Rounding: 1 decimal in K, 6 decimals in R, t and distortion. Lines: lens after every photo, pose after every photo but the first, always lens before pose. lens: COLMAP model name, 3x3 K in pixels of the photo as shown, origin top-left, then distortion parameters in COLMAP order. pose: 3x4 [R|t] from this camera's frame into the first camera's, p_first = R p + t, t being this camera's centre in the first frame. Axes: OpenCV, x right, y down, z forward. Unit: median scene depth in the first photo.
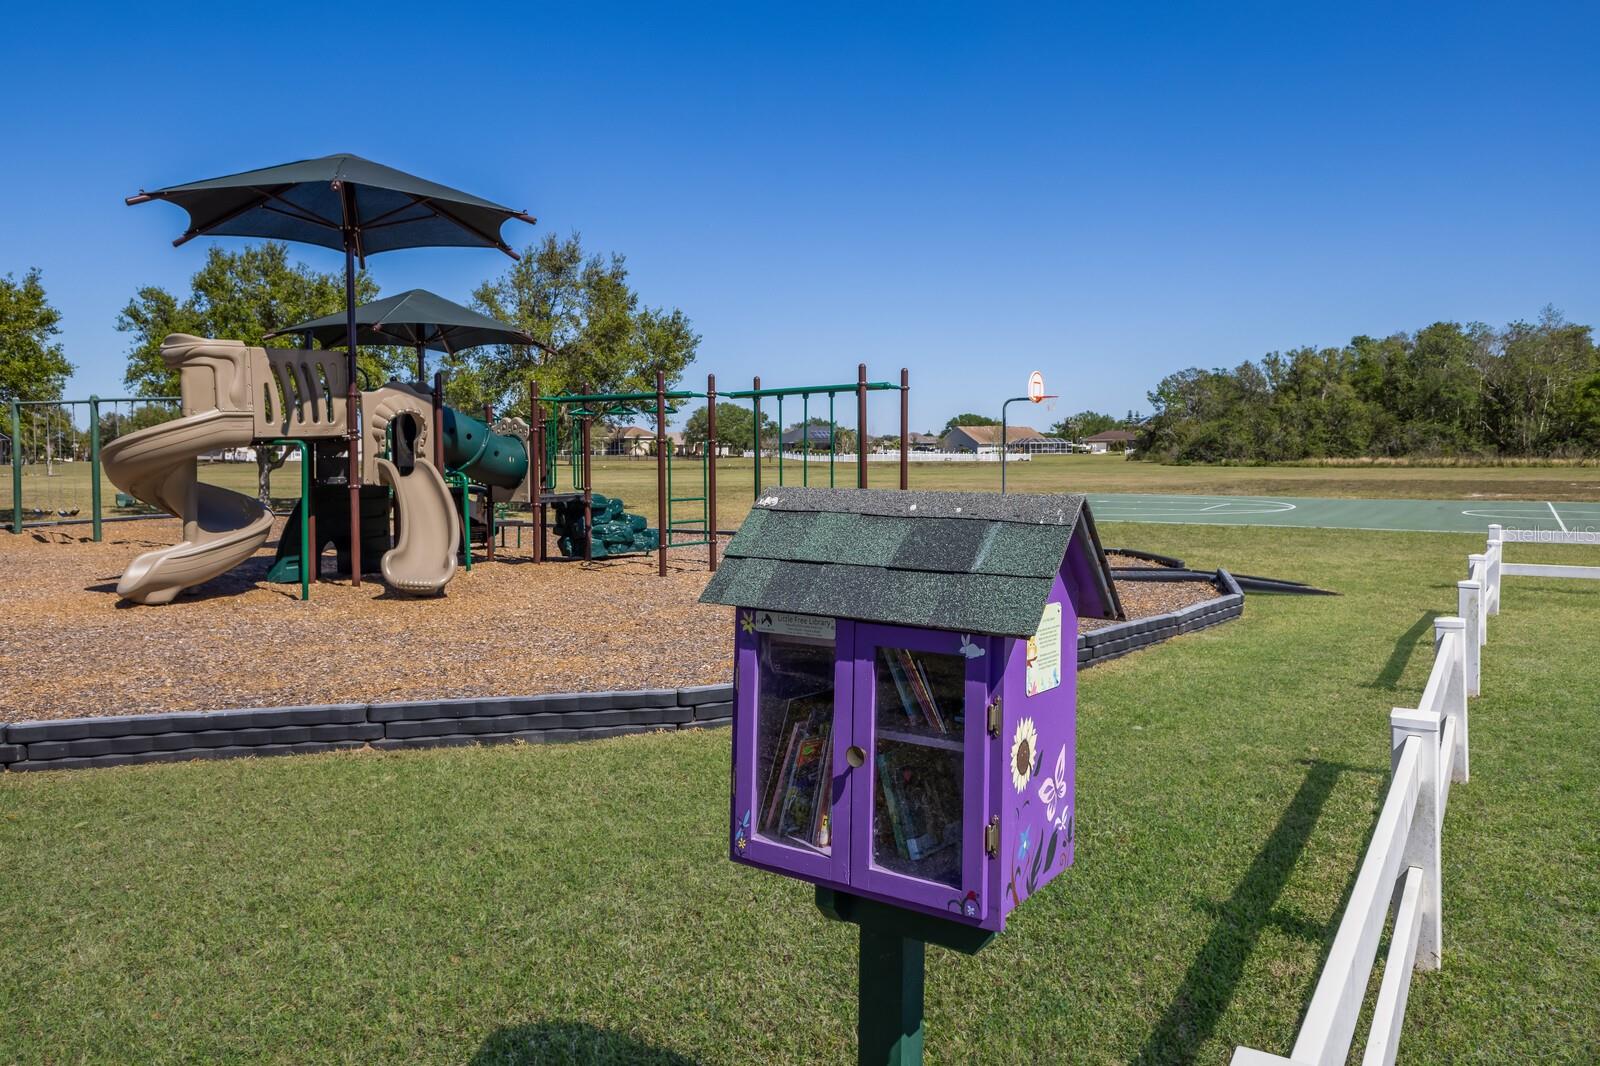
lens RADIAL K [[1168.9, 0, 800.0], [0, 1168.9, 533.0], [0, 0, 1]] dist [-0.000267, -0.000103]
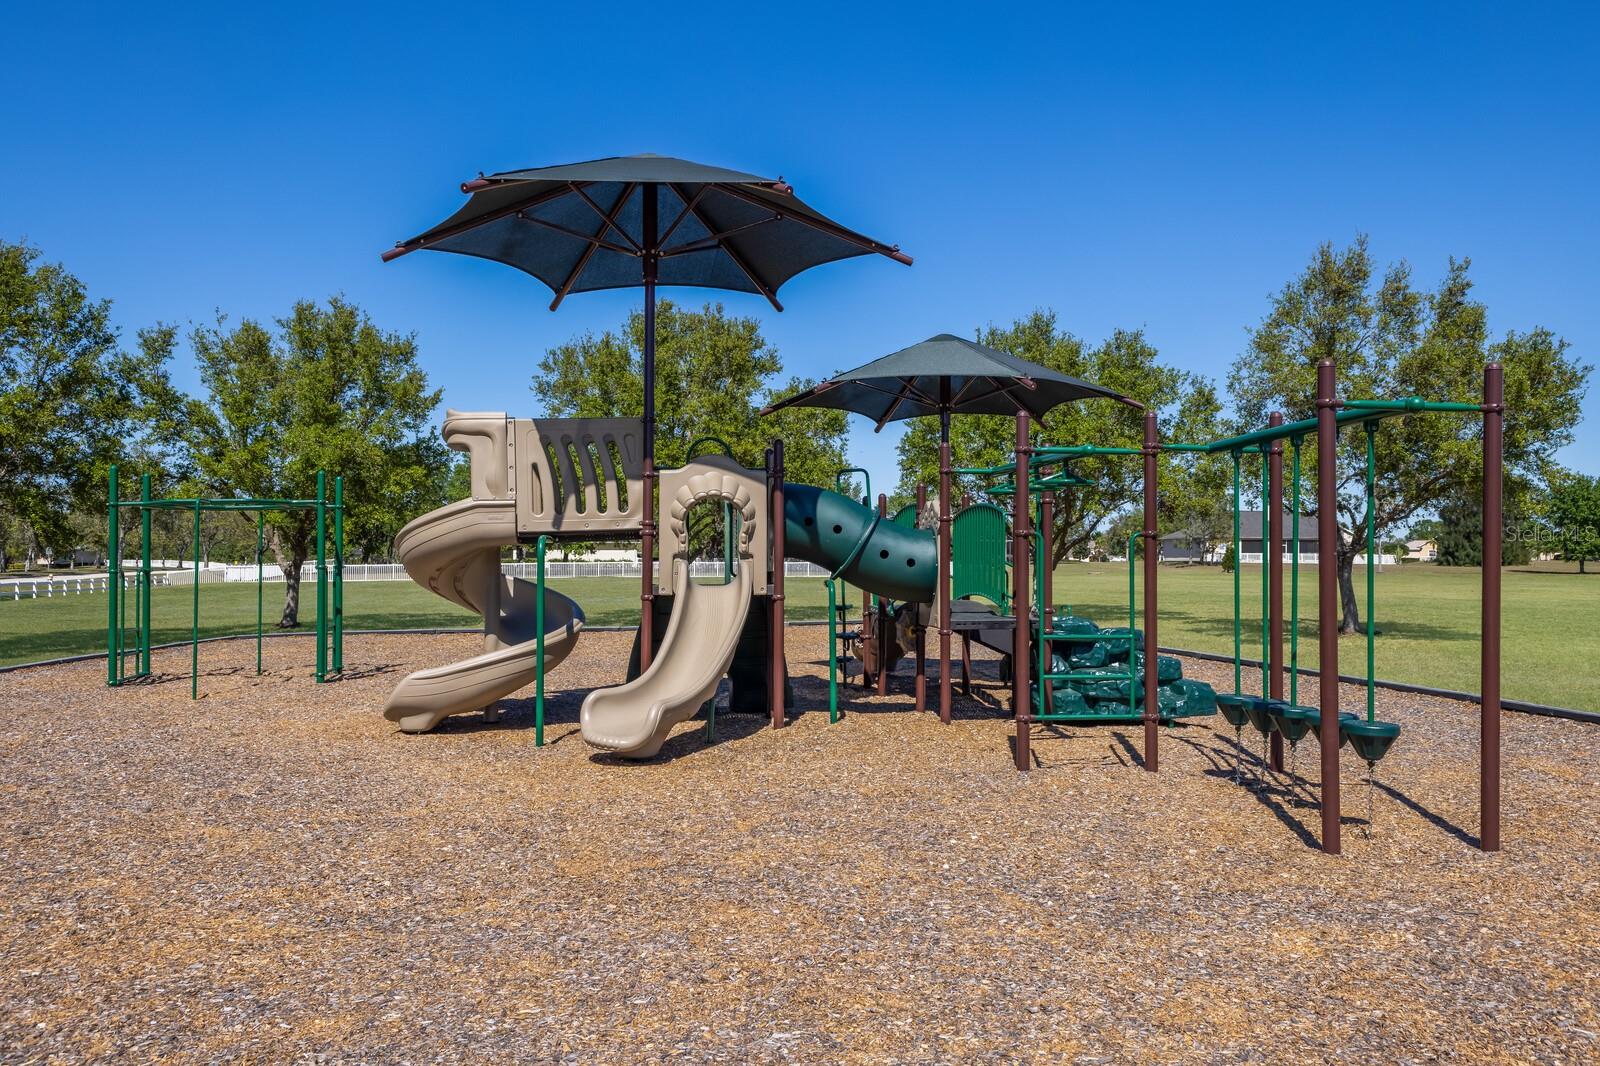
lens RADIAL K [[1310.8, 0, 800.1], [0, 1310.8, 554.8], [0, 0, 1]] dist [0.009635, 0.002421]
pose [[0.692186, 0.005712, -0.721696, 0.284235], [-0.055145, 0.997464, -0.044995, -0.034961], [0.719609, 0.070943, 0.690746, 0.495762]]
